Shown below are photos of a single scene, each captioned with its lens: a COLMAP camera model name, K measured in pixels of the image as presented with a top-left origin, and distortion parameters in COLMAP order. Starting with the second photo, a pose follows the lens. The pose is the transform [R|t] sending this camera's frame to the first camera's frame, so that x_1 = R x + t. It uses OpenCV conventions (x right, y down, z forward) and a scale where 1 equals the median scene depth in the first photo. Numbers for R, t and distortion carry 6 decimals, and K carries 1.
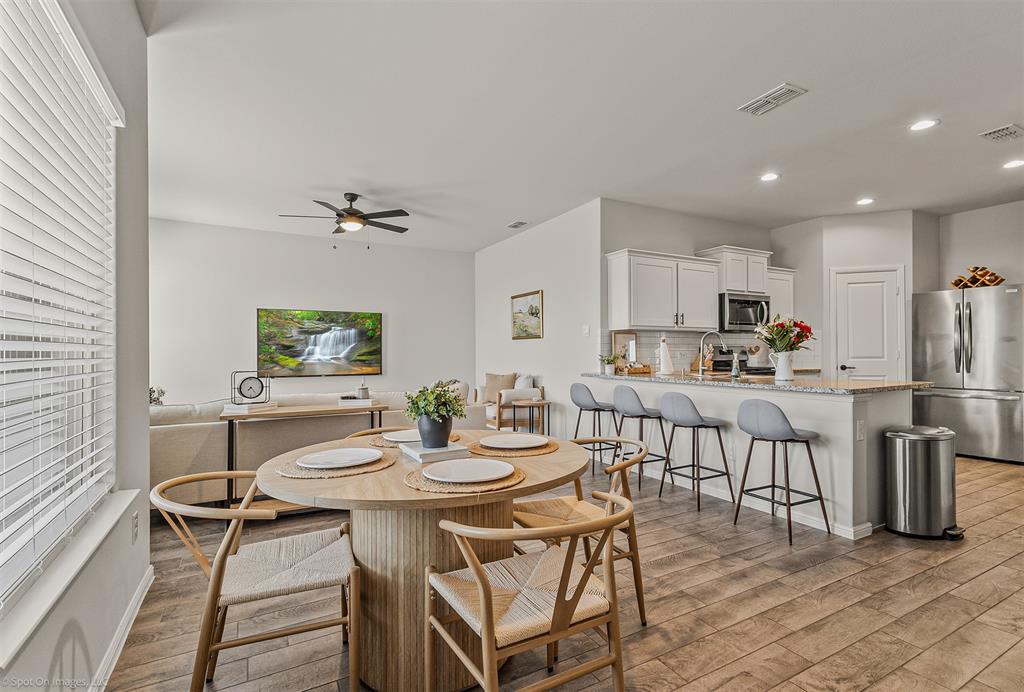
lens RADIAL K [[510.1, 0, 522.5], [0, 510.1, 352.9], [0, 0, 1]] dist [0.036736, 0.000589]
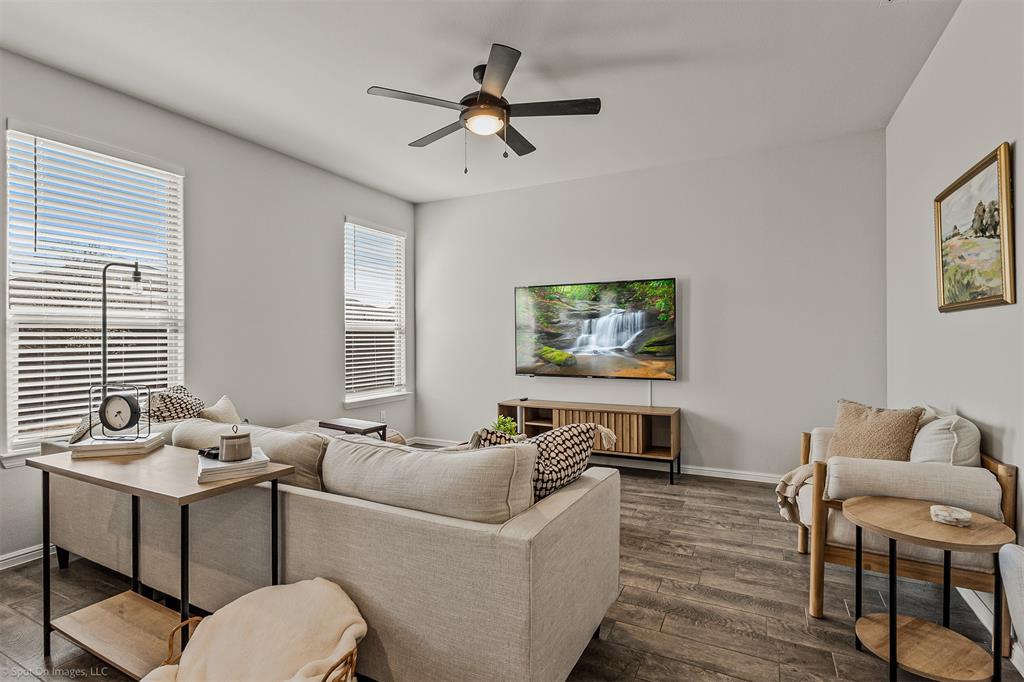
lens RADIAL K [[505.0, 0, 512.0], [0, 505.0, 334.9], [0, 0, 1]] dist [0.015208, -0.000686]
pose [[0.572073, -0.003960, -0.820193, 0.113582], [0.001655, 0.999992, -0.003673, -0.009743], [0.820201, 0.000744, 0.572075, 0.570375]]
